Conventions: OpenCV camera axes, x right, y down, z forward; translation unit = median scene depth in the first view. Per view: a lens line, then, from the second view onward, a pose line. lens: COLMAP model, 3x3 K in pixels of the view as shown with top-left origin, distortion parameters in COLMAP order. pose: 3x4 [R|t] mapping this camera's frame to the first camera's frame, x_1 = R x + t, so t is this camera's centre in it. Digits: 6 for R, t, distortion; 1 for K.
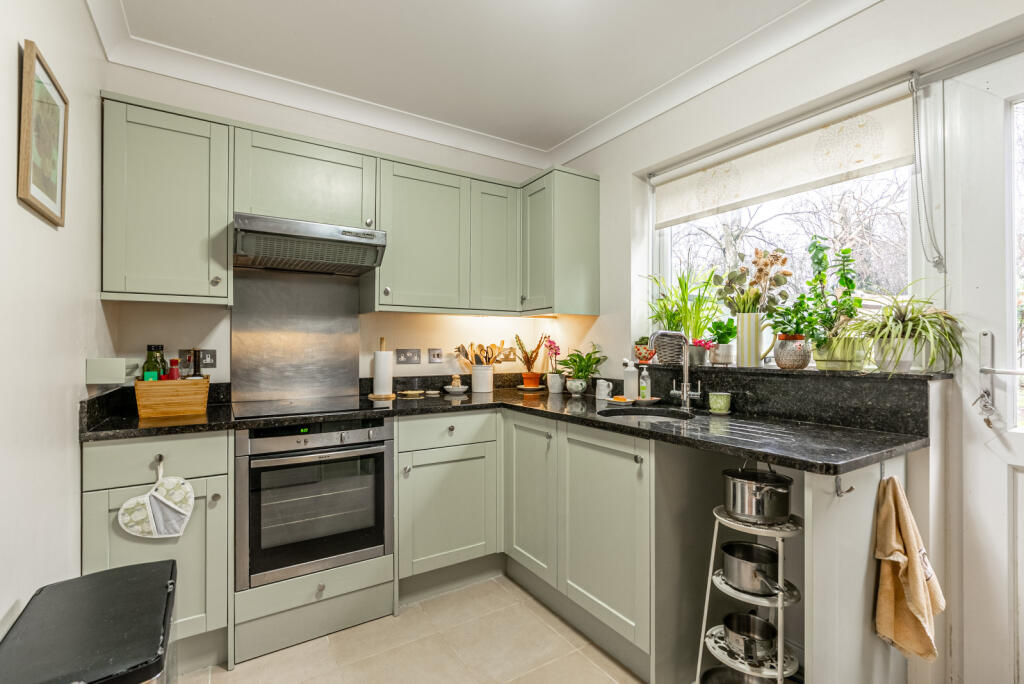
lens RADIAL K [[470.0, 0, 517.7], [0, 470.0, 344.1], [0, 0, 1]] dist [-0.002123, 0.000351]
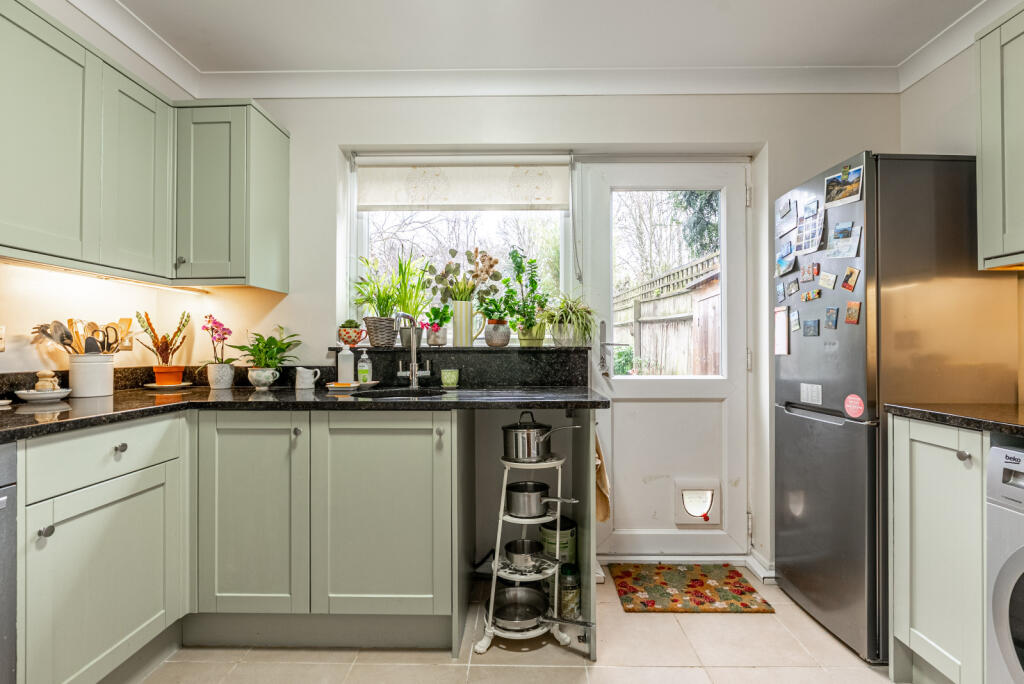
lens RADIAL K [[470.0, 0, 516.3], [0, 470.0, 342.6], [0, 0, 1]] dist [-0.002123, 0.000351]
pose [[0.557797, 0.007358, 0.829945, -0.359029], [-0.001067, 0.999966, -0.008149, 0.041019], [-0.829977, 0.003660, 0.557786, 0.199969]]
